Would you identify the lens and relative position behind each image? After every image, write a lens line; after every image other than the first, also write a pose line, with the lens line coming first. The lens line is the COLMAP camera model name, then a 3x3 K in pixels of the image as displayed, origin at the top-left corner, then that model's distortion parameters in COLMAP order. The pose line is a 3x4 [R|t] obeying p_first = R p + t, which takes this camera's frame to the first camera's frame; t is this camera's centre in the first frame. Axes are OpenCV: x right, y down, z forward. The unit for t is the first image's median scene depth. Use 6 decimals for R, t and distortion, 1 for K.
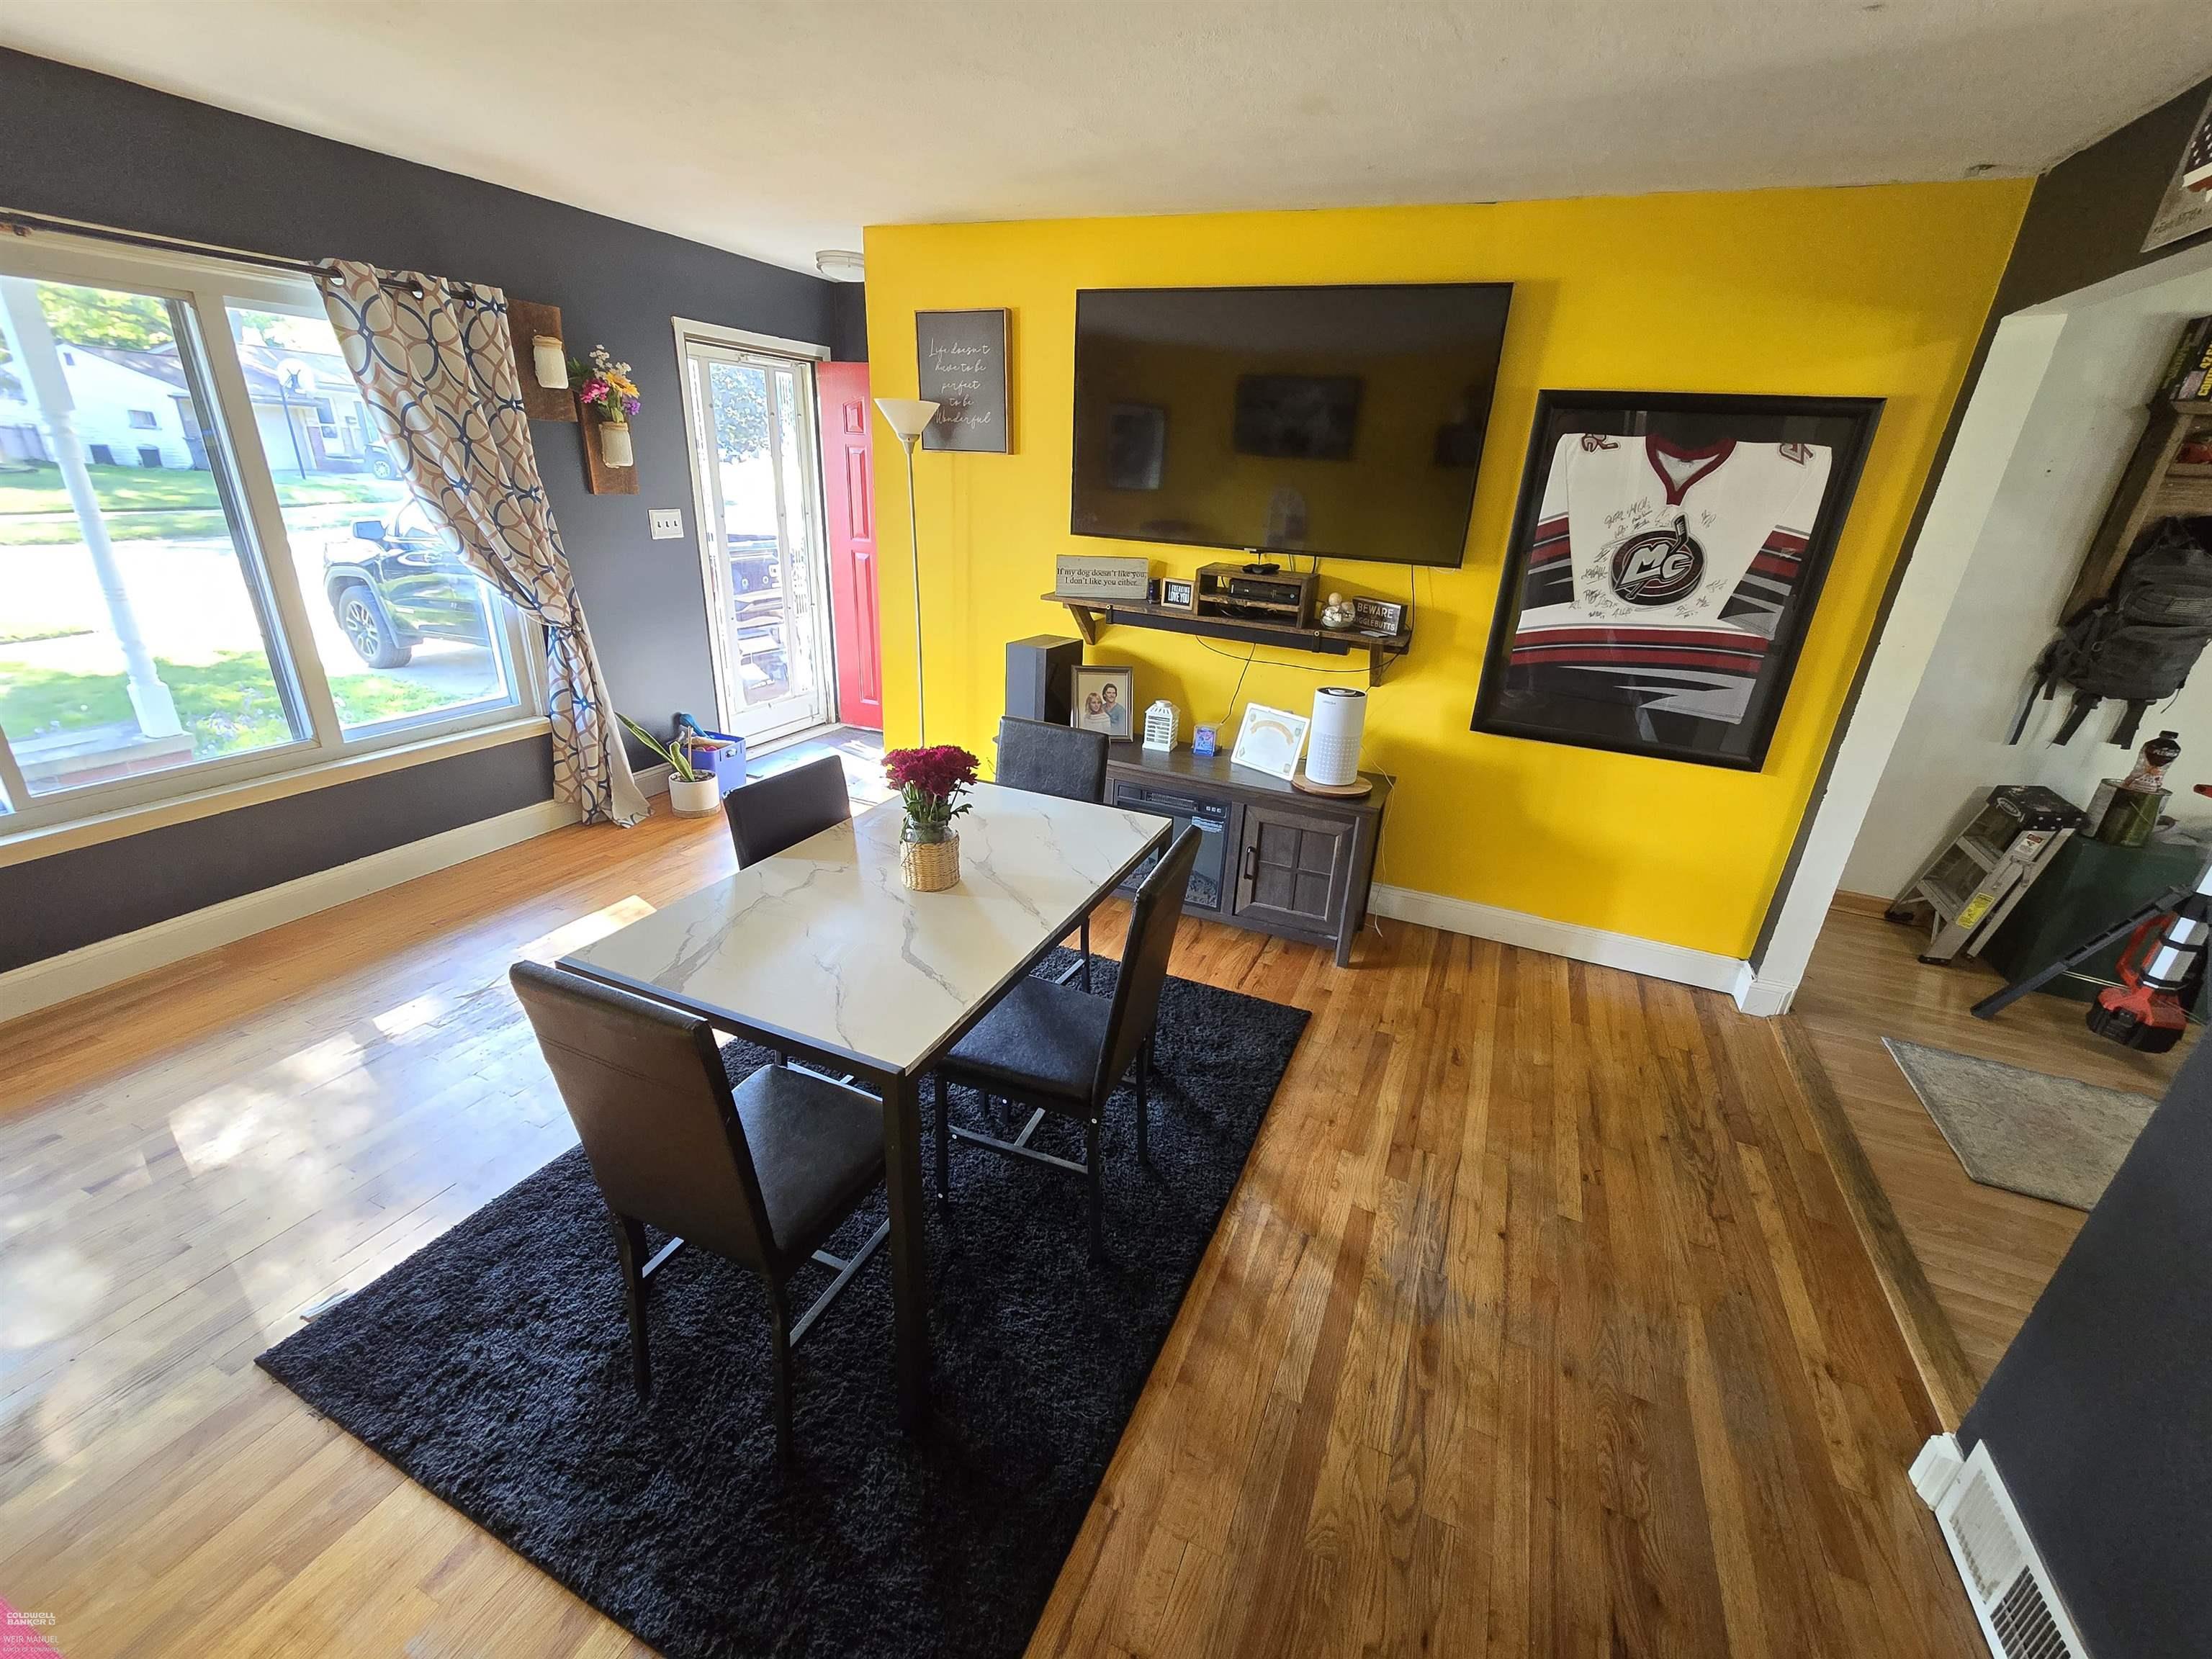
lens RADIAL K [[896.1, 0, 1115.9], [0, 896.1, 828.9], [0, 0, 1]] dist [-0.000968, 0.000354]
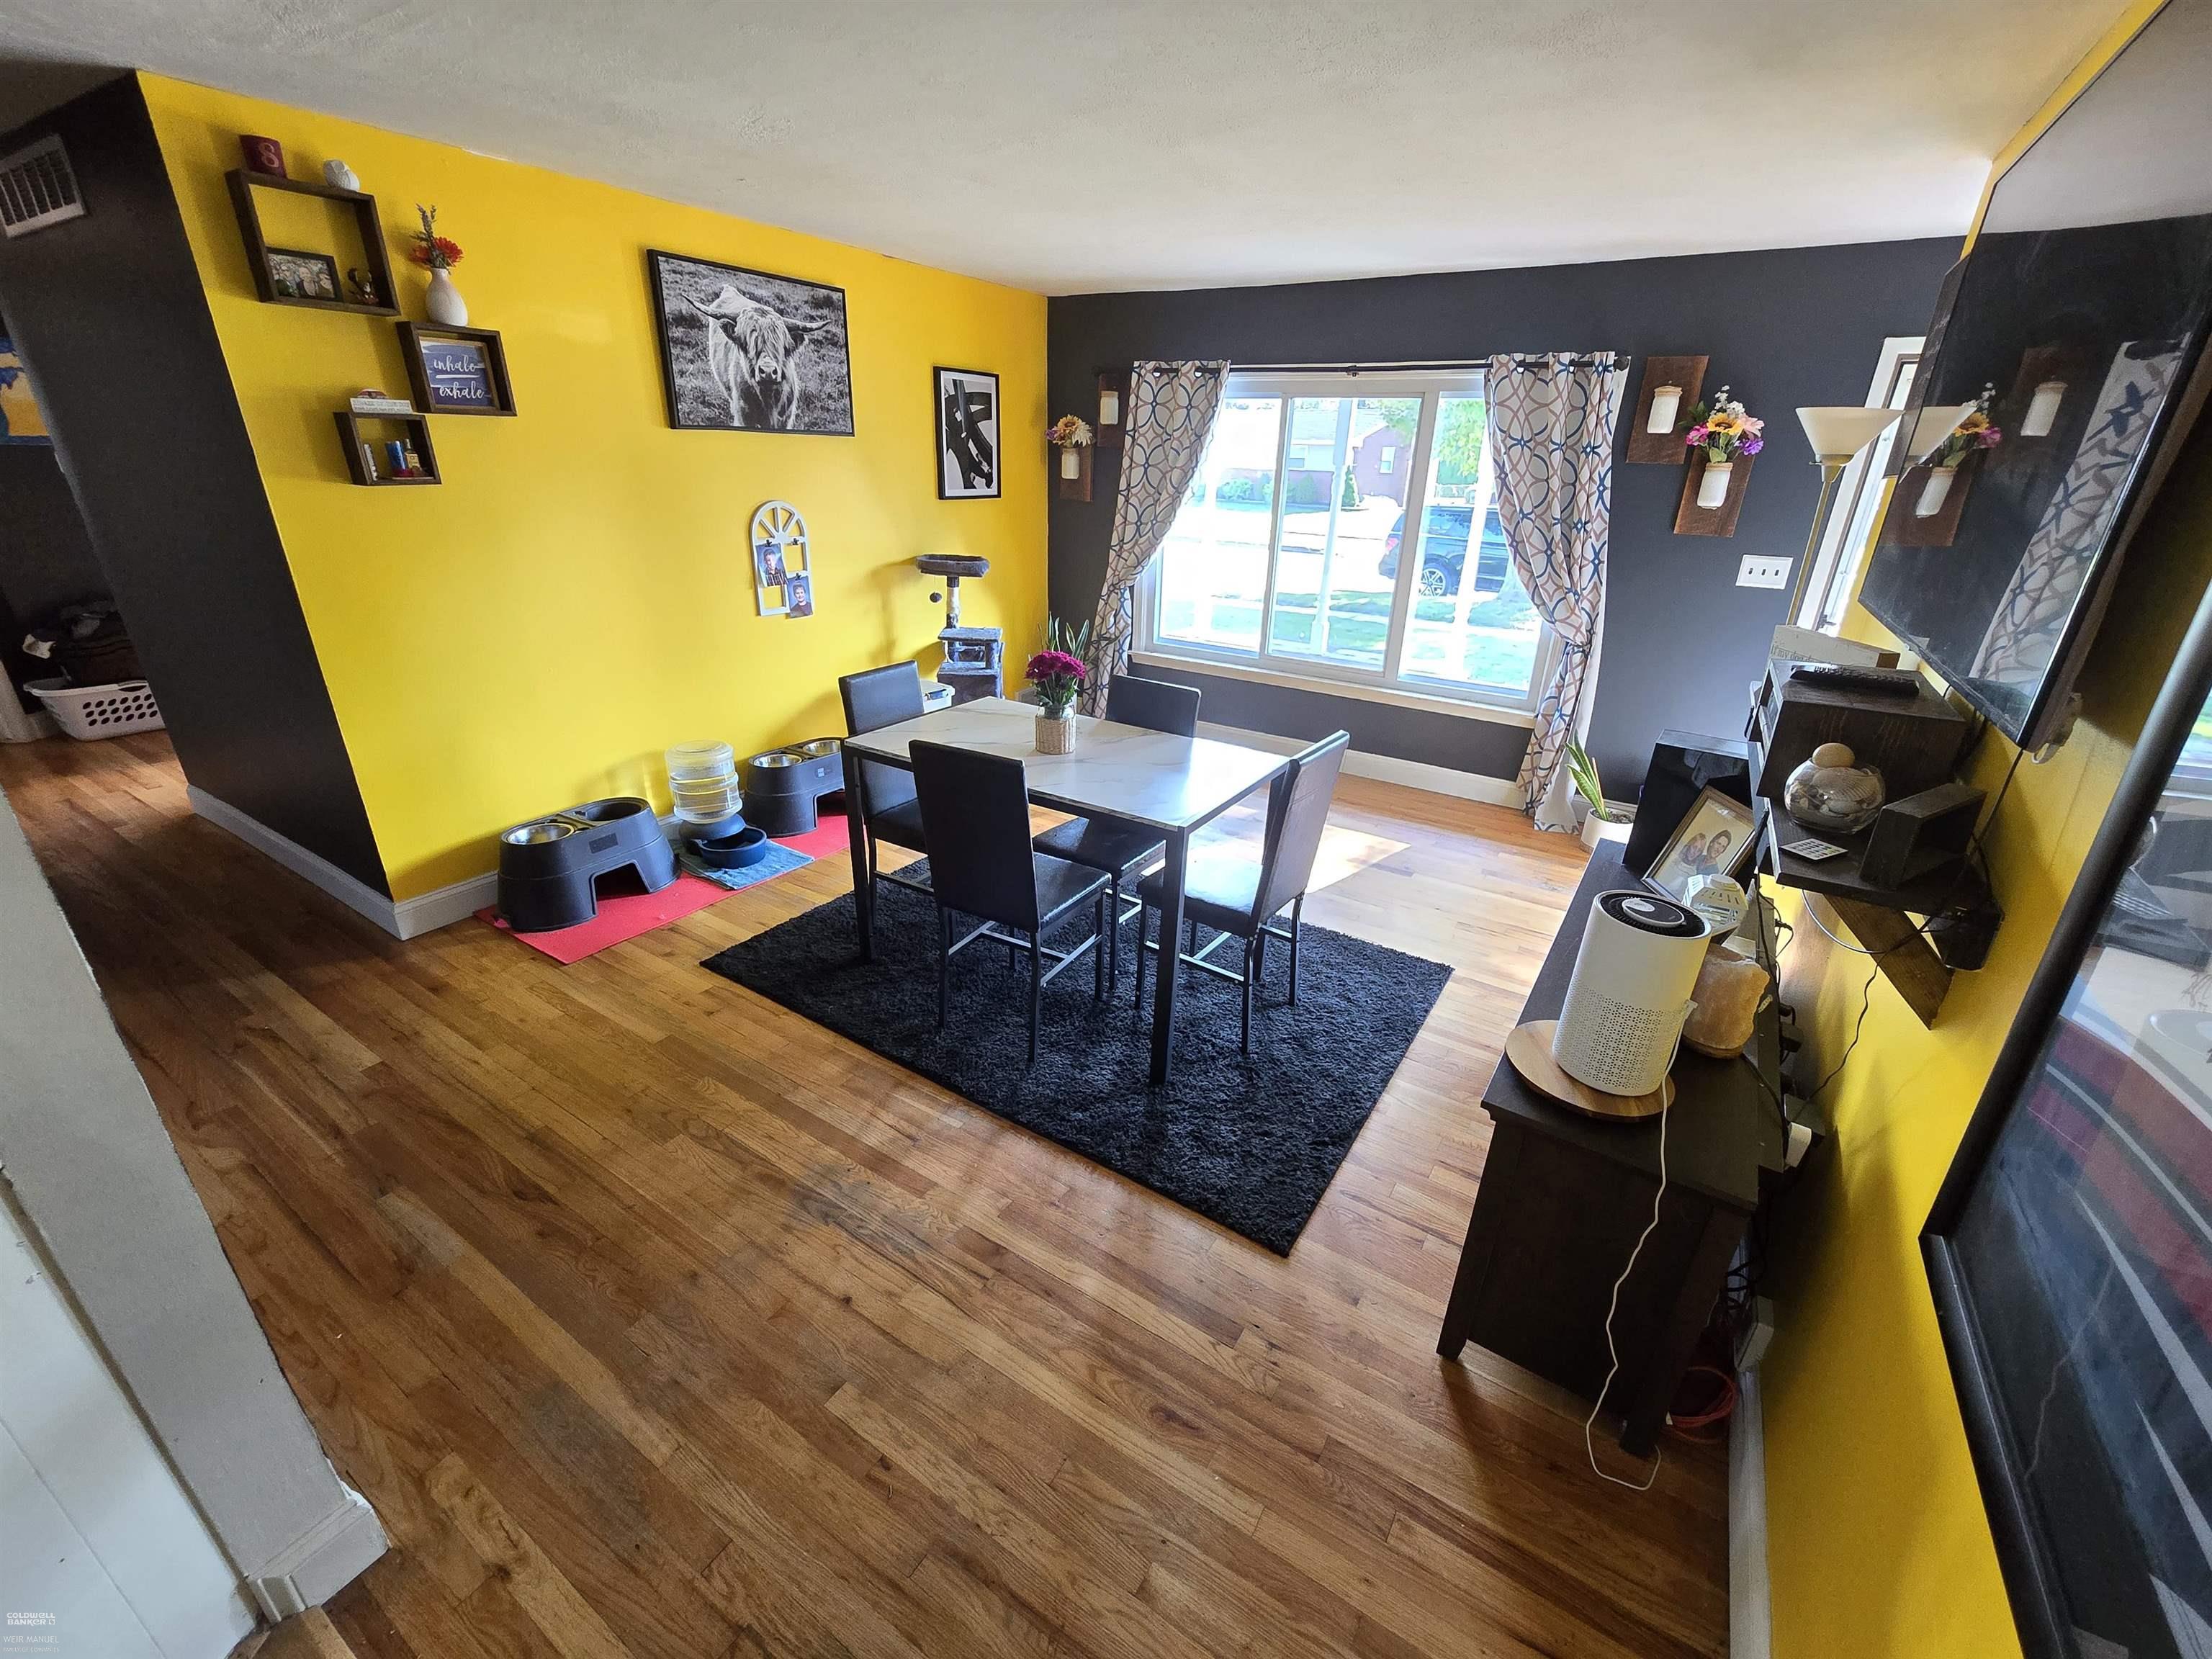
lens RADIAL K [[896.1, 0, 1122.3], [0, 896.1, 826.5], [0, 0, 1]] dist [-0.000968, 0.000354]
pose [[-0.141273, 0.326191, -0.934688, 0.926021], [-0.411633, 0.839313, 0.355123, -0.311923], [0.900333, 0.434918, 0.015699, 0.895646]]
